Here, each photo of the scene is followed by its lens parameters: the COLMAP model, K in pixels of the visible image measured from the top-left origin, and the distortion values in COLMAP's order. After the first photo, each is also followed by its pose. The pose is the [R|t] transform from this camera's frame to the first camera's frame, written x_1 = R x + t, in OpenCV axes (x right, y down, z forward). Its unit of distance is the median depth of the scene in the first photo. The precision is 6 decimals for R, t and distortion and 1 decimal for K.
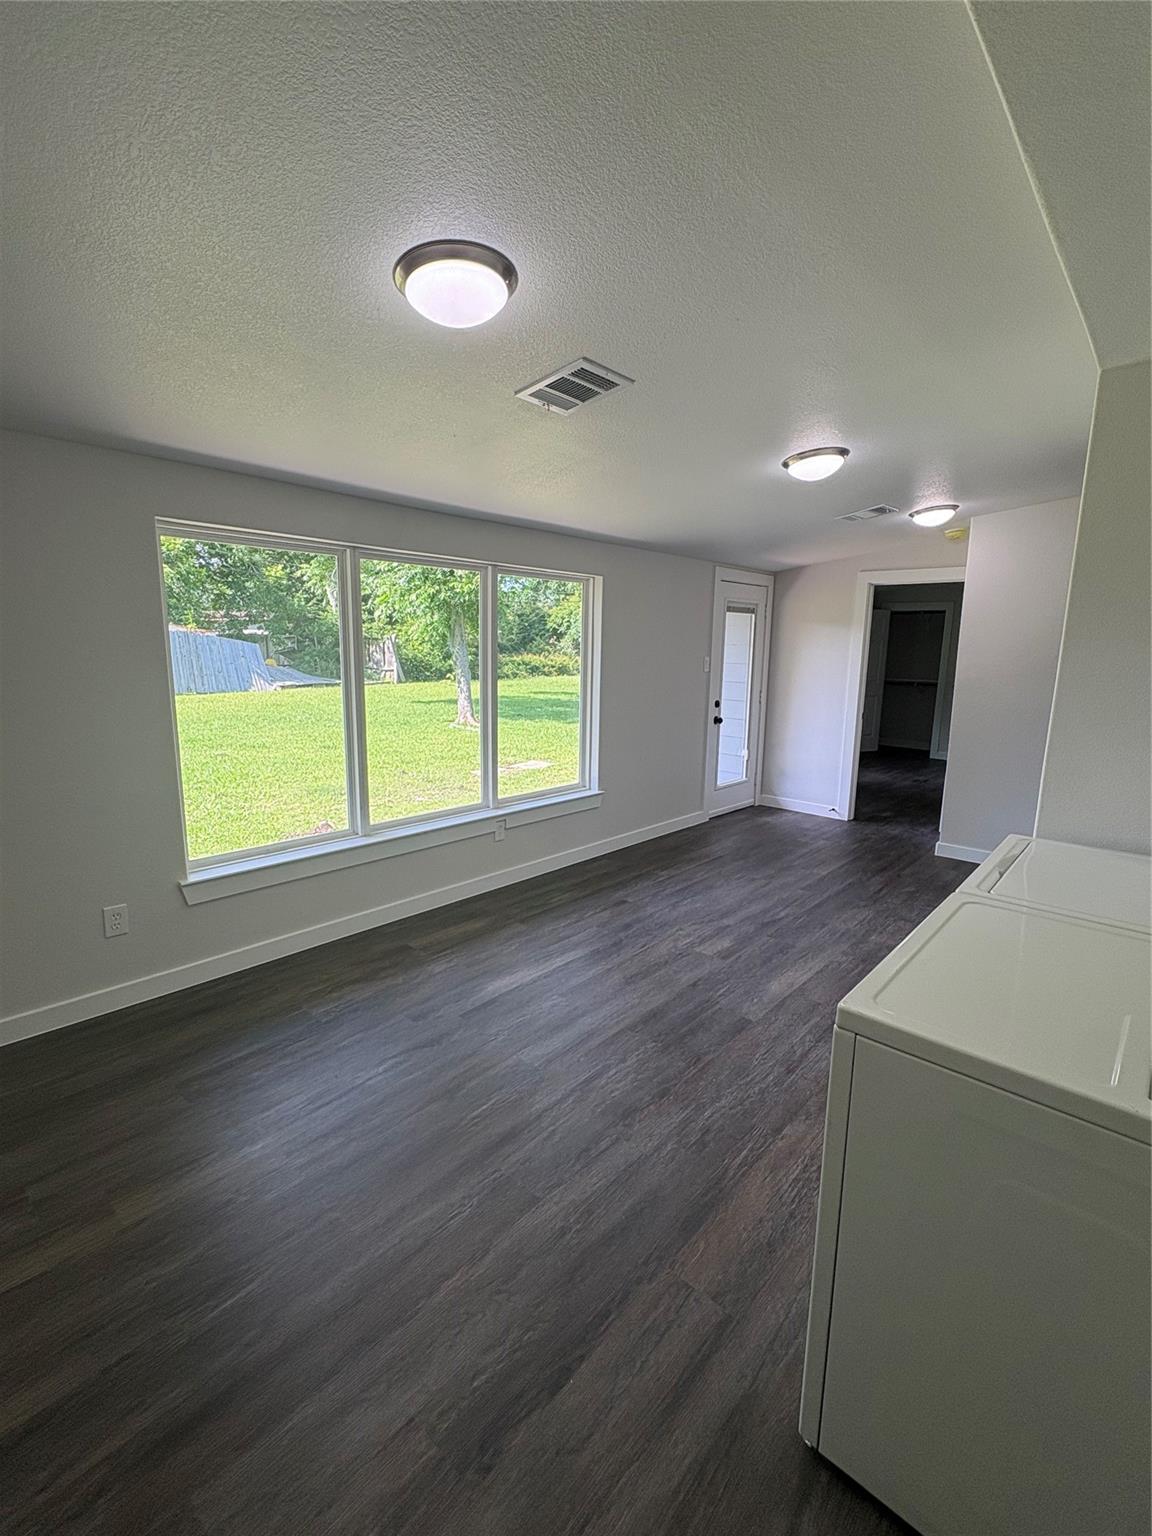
lens RADIAL K [[683.0, 0, 611.0], [0, 683.0, 769.6], [0, 0, 1]] dist [-0.001262, -0.000026]
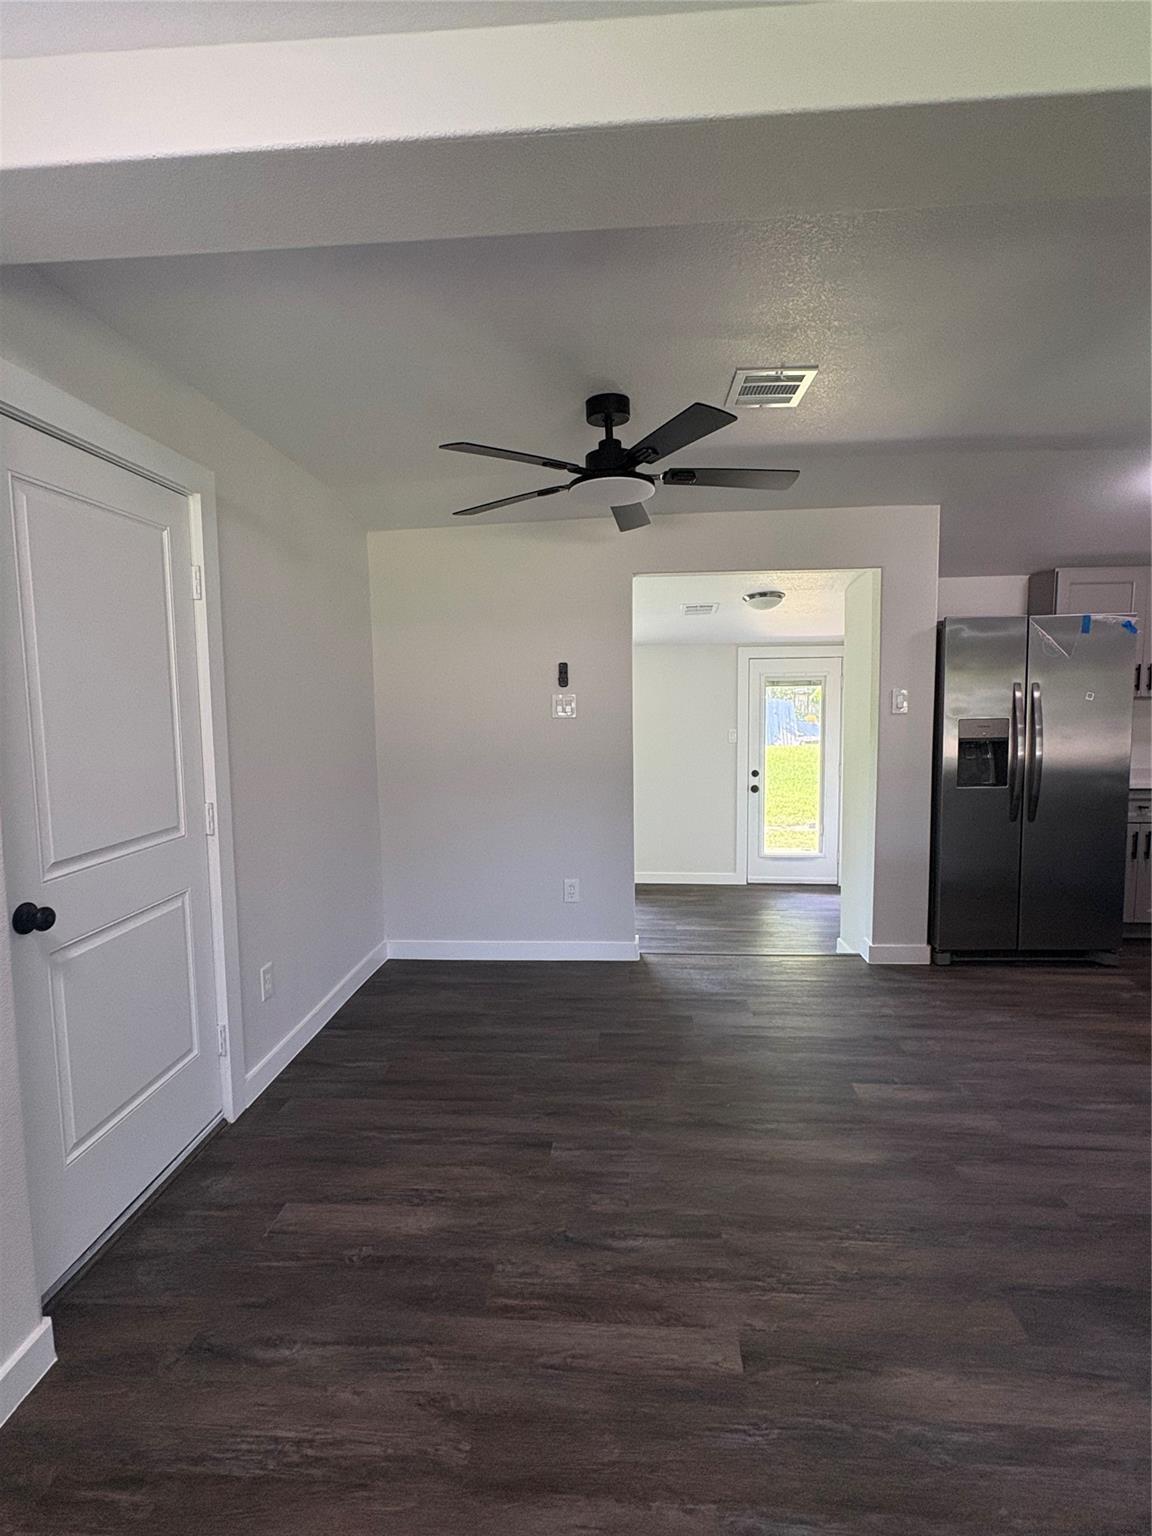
lens RADIAL K [[748.0, 0, 575.3], [0, 748.0, 766.0], [0, 0, 1]] dist [-0.000449, -0.001001]
pose [[0.604647, 0.055178, -0.794580, 0.897114], [-0.123891, 0.991971, -0.025392, -0.044020], [0.786799, 0.113794, 0.606628, 0.085941]]
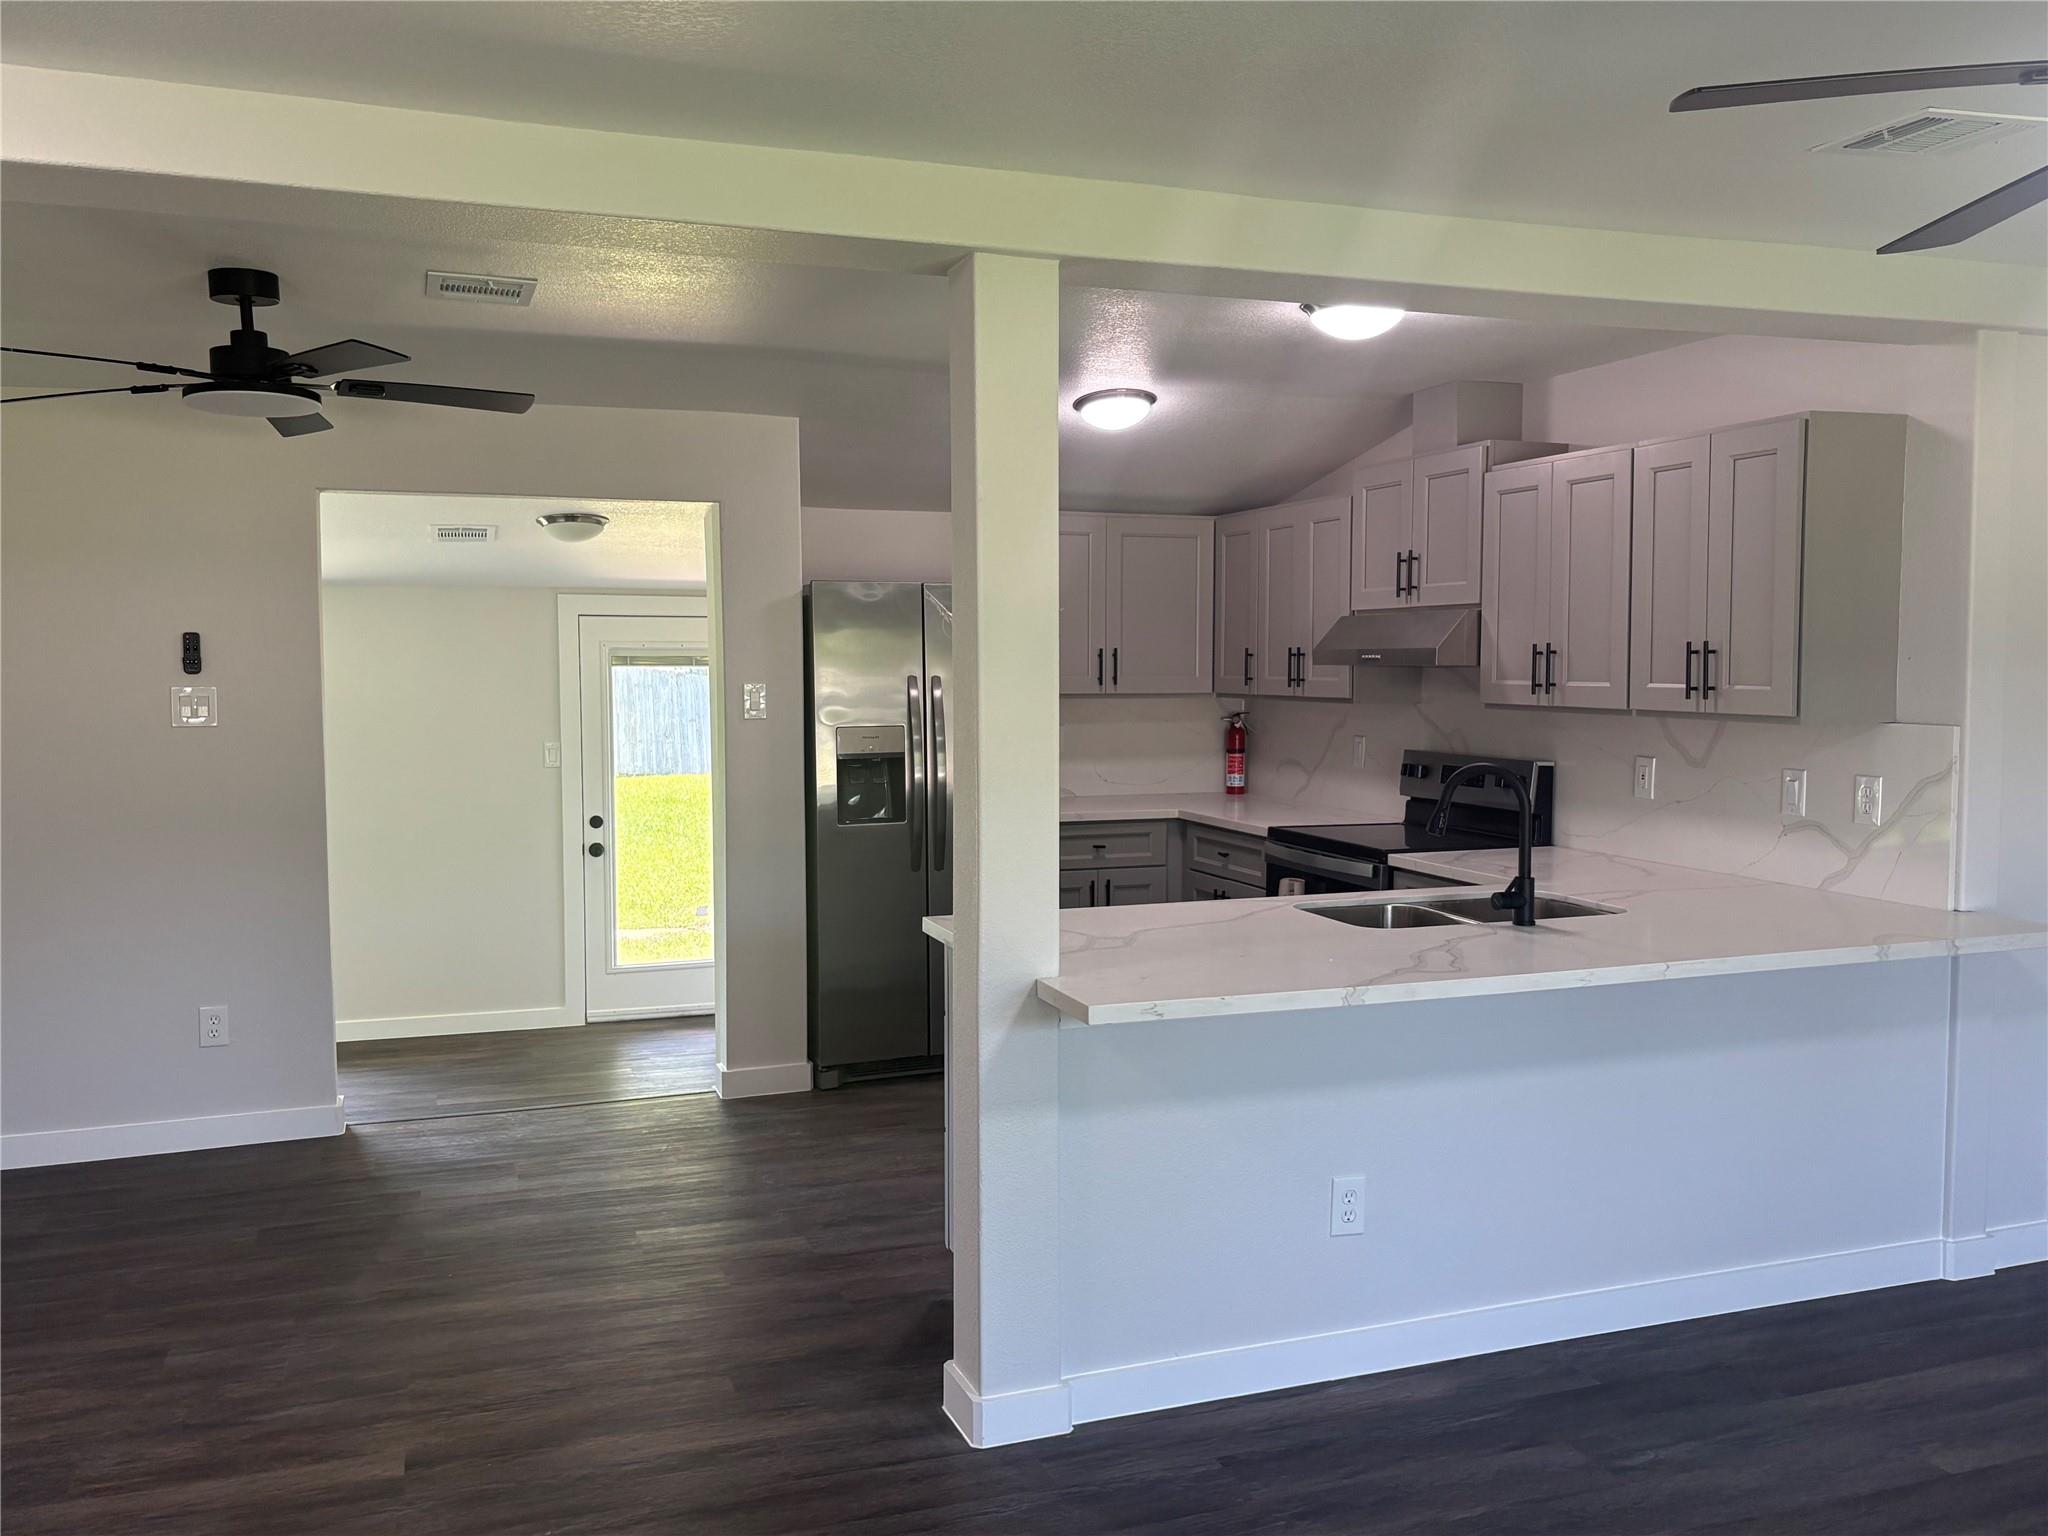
lens RADIAL K [[1673.3, 0, 1020.7], [0, 1673.3, 772.0], [0, 0, 1]] dist [0.051146, -0.046609]
pose [[0.877650, 0.019752, -0.478896, 1.152709], [-0.075609, 0.992346, -0.097636, -0.025940], [0.473302, 0.121899, 0.872425, -0.079407]]
